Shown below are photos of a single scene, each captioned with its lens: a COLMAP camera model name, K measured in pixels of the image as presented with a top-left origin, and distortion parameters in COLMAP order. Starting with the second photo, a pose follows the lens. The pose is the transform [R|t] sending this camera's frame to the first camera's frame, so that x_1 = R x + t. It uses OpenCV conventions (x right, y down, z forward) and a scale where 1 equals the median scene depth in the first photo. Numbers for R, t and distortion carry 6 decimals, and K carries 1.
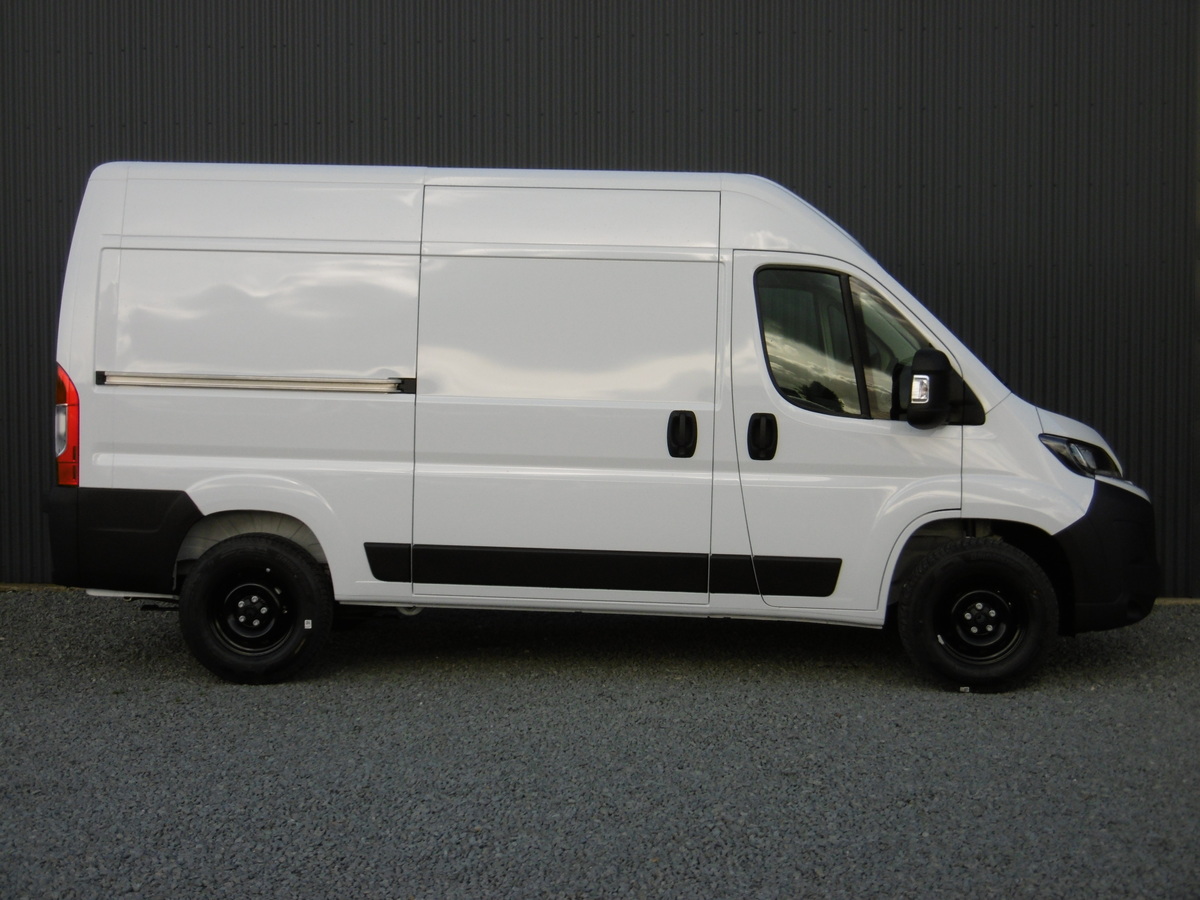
lens RADIAL K [[1770.4, 0, 600.0], [0, 1770.4, 450.0], [0, 0, 1]] dist [-0.001808, 0.083752]
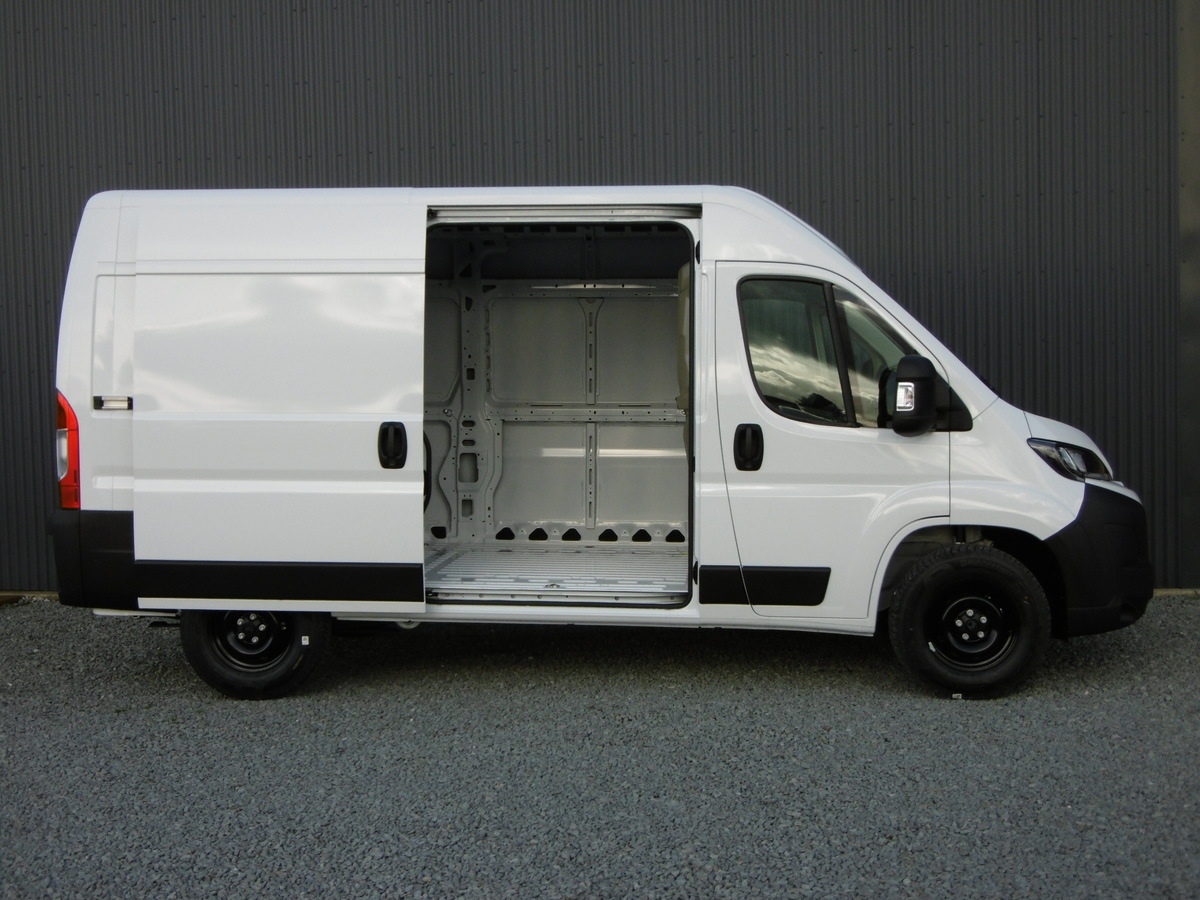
lens RADIAL K [[1514.0, 0, 600.0], [0, 1514.0, 450.0], [0, 0, 1]] dist [-0.012986, 0.051836]
pose [[0.999059, -0.020400, -0.038275, 0.049132], [0.020499, 0.999787, 0.002218, -0.011478], [0.038222, -0.003000, 0.999265, 0.171679]]
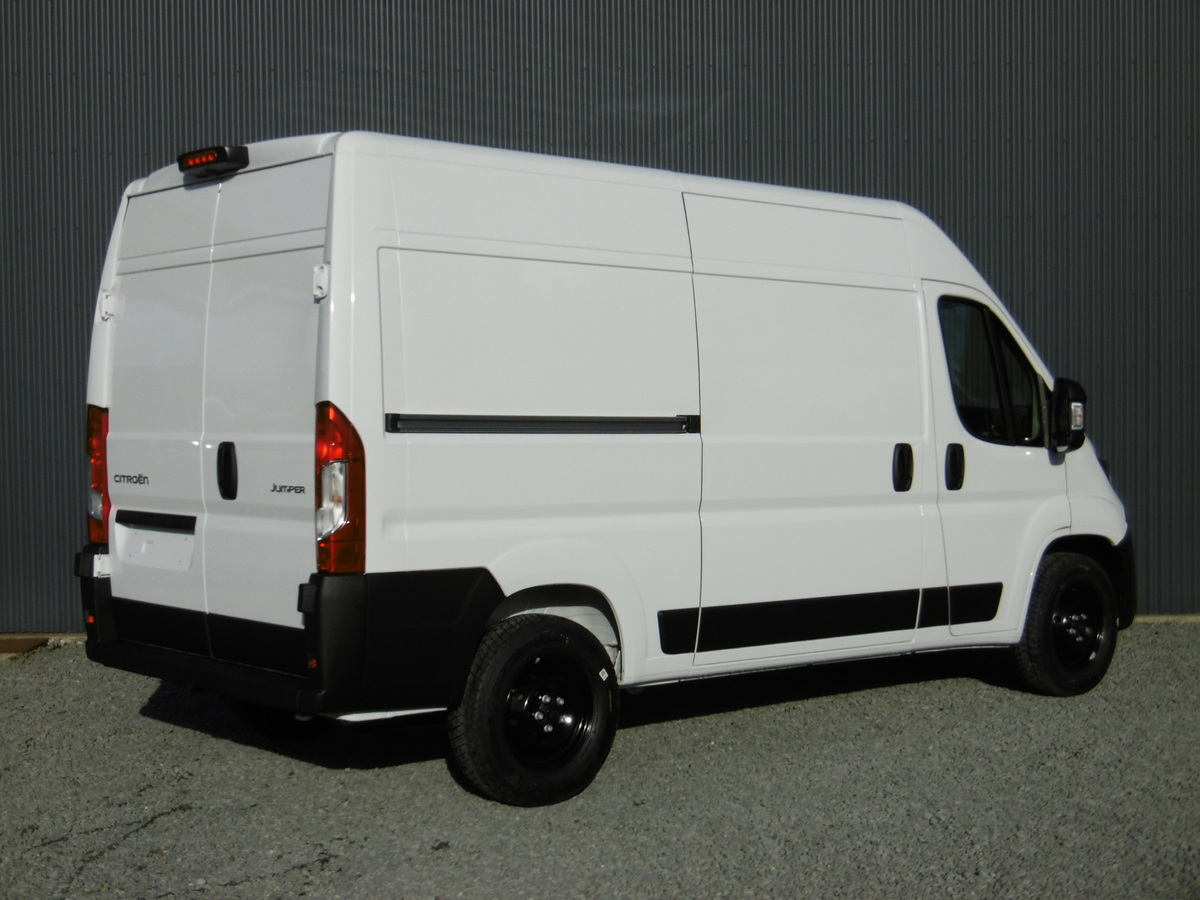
lens RADIAL K [[1770.4, 0, 600.0], [0, 1770.4, 450.0], [0, 0, 1]] dist [-0.001808, 0.083752]
pose [[0.715722, -0.031485, 0.697676, -0.908037], [0.047300, 0.998875, -0.003445, -0.027896], [-0.696782, 0.035466, 0.716406, 0.508516]]
